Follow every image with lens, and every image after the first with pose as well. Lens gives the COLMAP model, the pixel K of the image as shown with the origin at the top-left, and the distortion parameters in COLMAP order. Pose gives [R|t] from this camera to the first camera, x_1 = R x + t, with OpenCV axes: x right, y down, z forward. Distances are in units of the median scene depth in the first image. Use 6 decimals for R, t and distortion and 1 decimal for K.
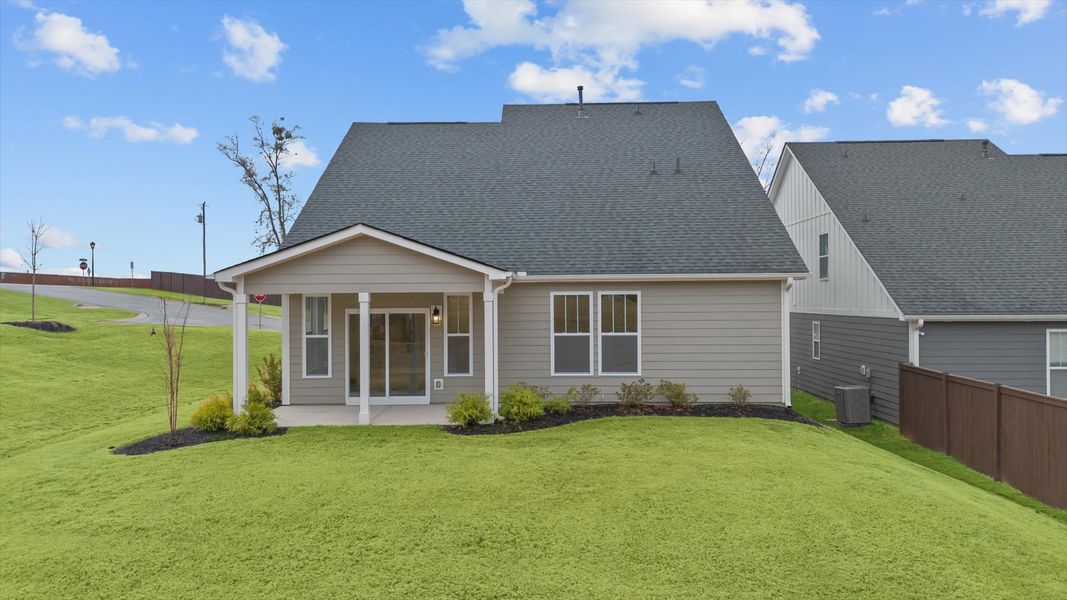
lens RADIAL K [[752.9, 0, 535.2], [0, 752.9, 295.2], [0, 0, 1]] dist [0.031874, -0.017801]
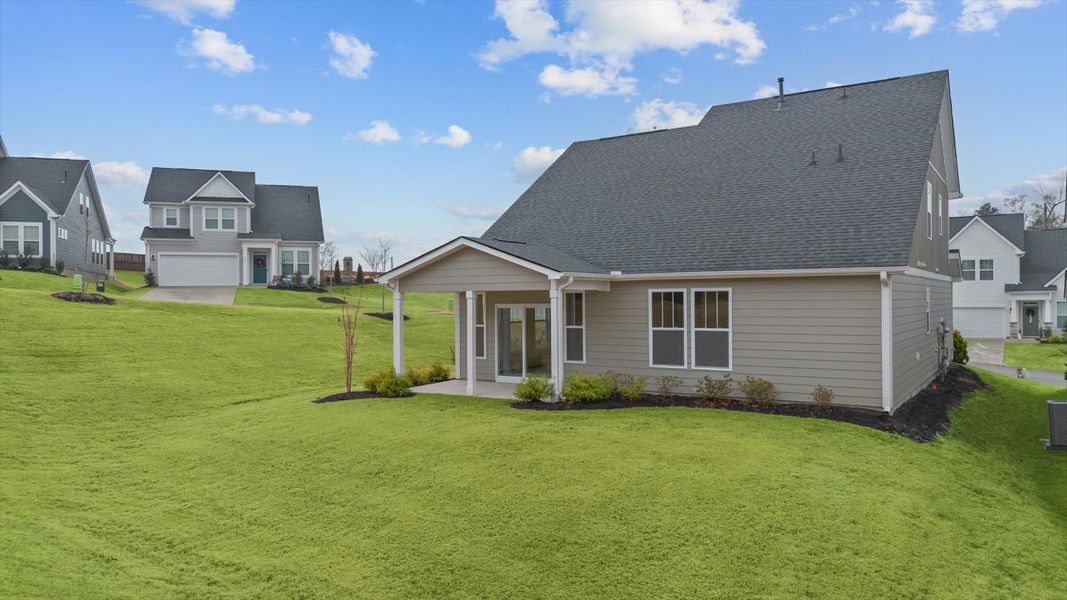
lens RADIAL K [[752.9, 0, 528.0], [0, 752.9, 293.1], [0, 0, 1]] dist [0.031874, -0.017801]
pose [[0.846666, -0.003164, -0.532115, 0.449136], [0.004426, 0.999990, 0.001096, -0.000489], [0.532106, -0.003283, 0.846671, -0.008681]]
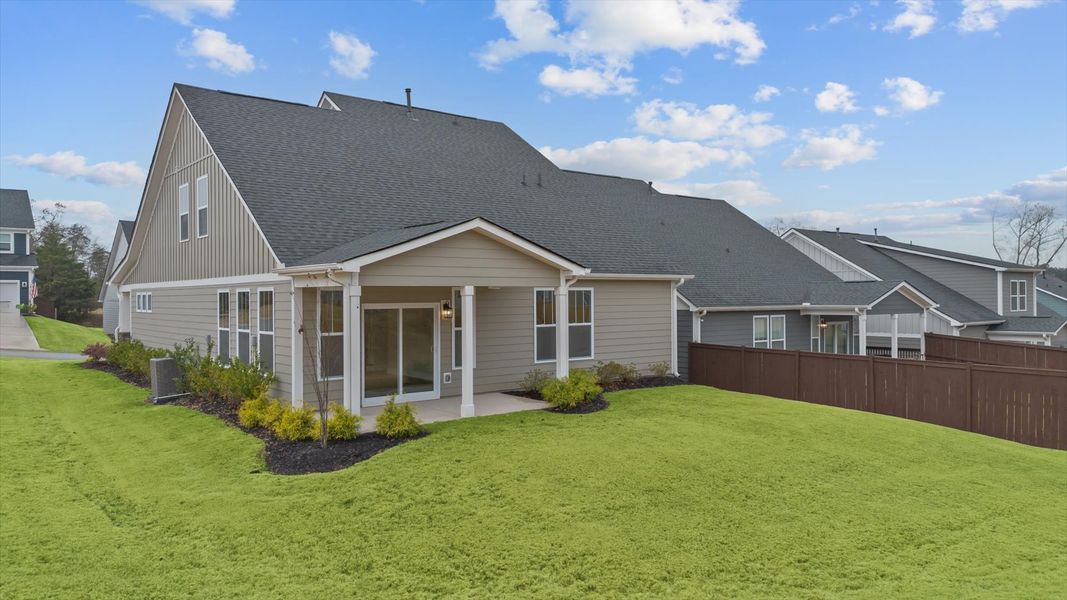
lens RADIAL K [[752.9, 0, 537.6], [0, 752.9, 295.3], [0, 0, 1]] dist [0.031874, -0.017801]
pose [[0.766620, 0.002938, 0.642094, -0.687508], [-0.001044, 0.999994, -0.003329, 0.010554], [-0.642100, 0.001882, 0.766619, 0.147805]]
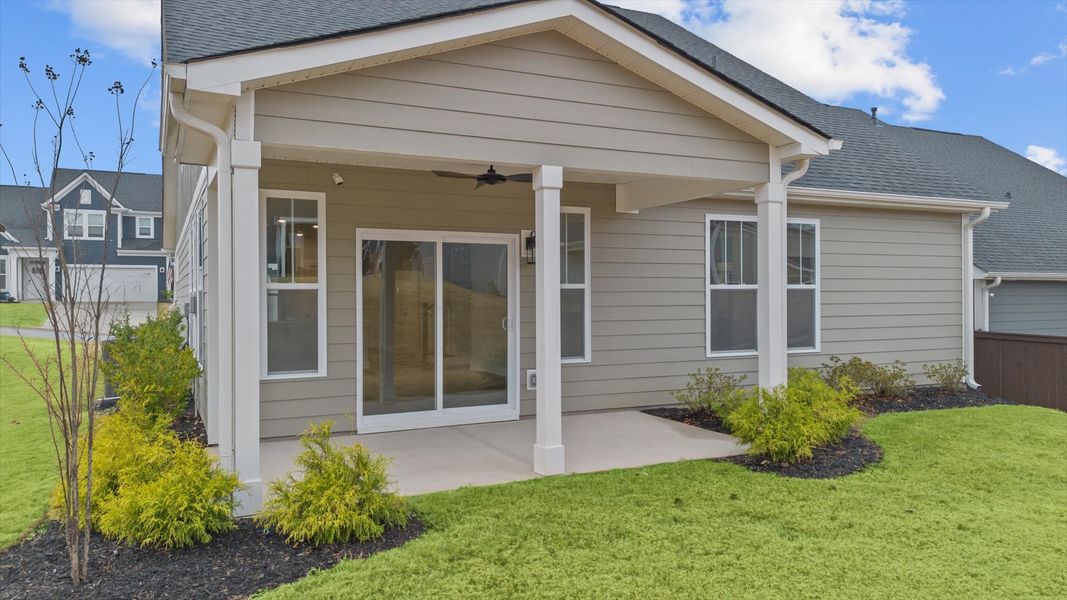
lens RADIAL K [[752.9, 0, 523.1], [0, 752.9, 302.2], [0, 0, 1]] dist [0.031874, -0.017801]
pose [[0.894991, -0.001137, 0.446082, -0.370126], [-0.002165, 0.999974, 0.006891, 0.060698], [-0.446078, -0.007133, 0.894966, 0.537171]]
